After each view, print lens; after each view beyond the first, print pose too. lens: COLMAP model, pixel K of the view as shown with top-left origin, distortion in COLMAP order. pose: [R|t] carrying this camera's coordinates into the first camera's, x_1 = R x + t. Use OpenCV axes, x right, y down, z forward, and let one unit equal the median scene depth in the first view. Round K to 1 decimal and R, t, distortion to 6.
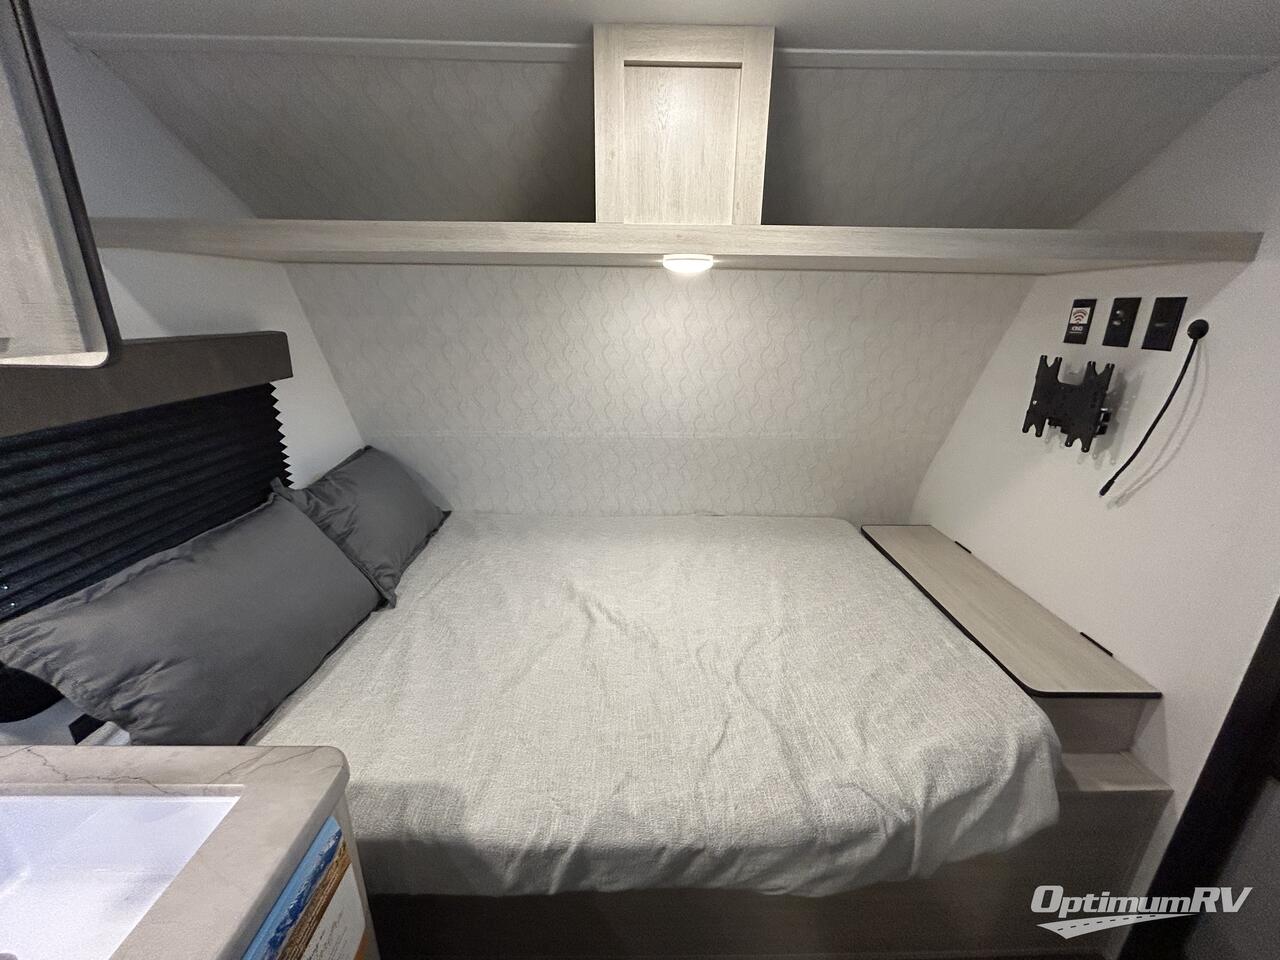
lens RADIAL K [[516.2, 0, 640.0], [0, 516.2, 480.0], [0, 0, 1]] dist [0.000174, -0.000251]
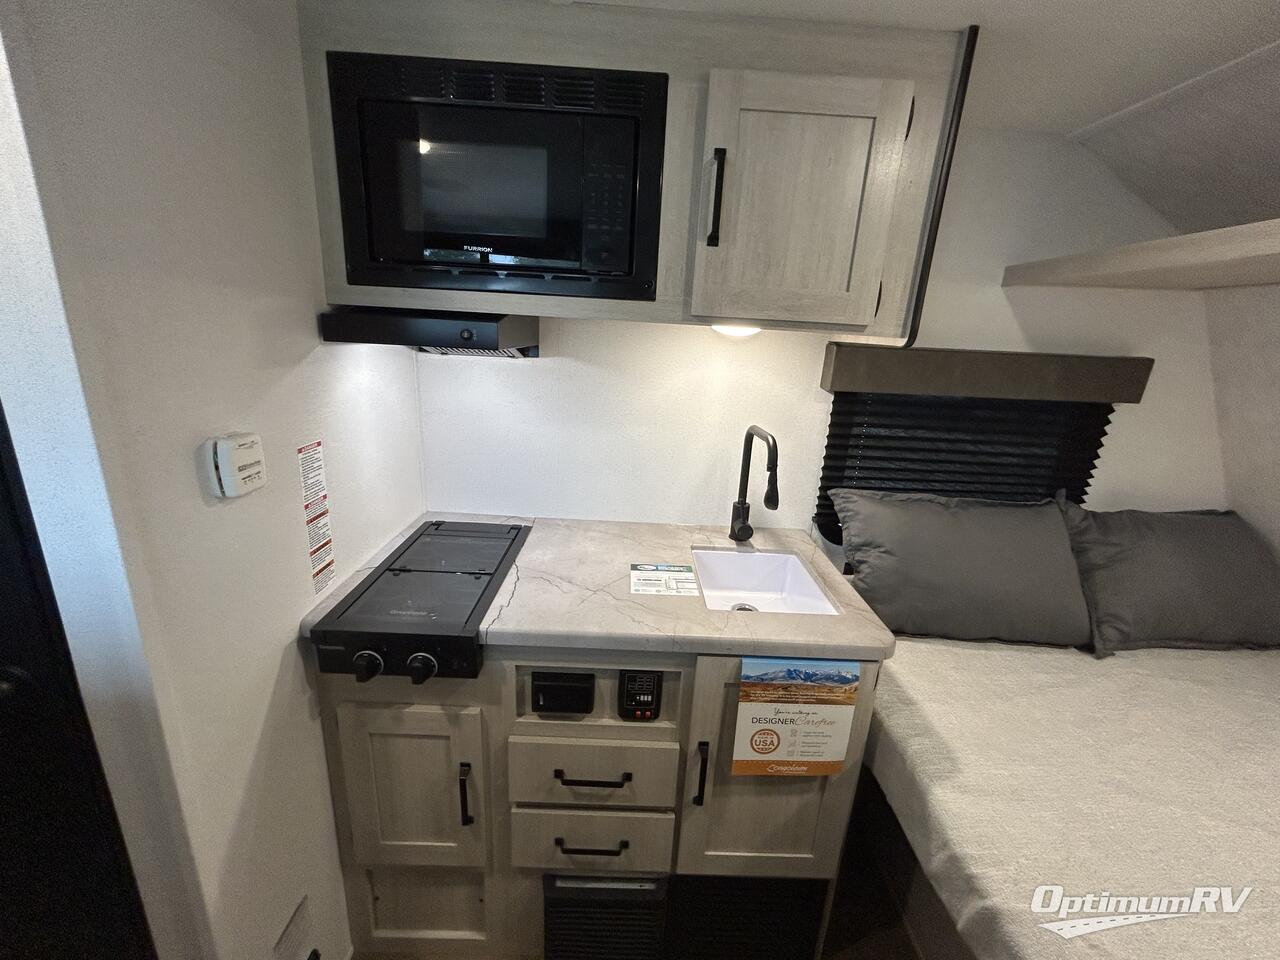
lens RADIAL K [[516.2, 0, 640.0], [0, 516.2, 480.0], [0, 0, 1]] dist [0.000174, -0.000251]
pose [[0.006074, 0.267466, -0.963548, 0.468415], [-0.359494, 0.899731, 0.247485, 0.046617], [0.933128, 0.344886, 0.101617, 0.086622]]
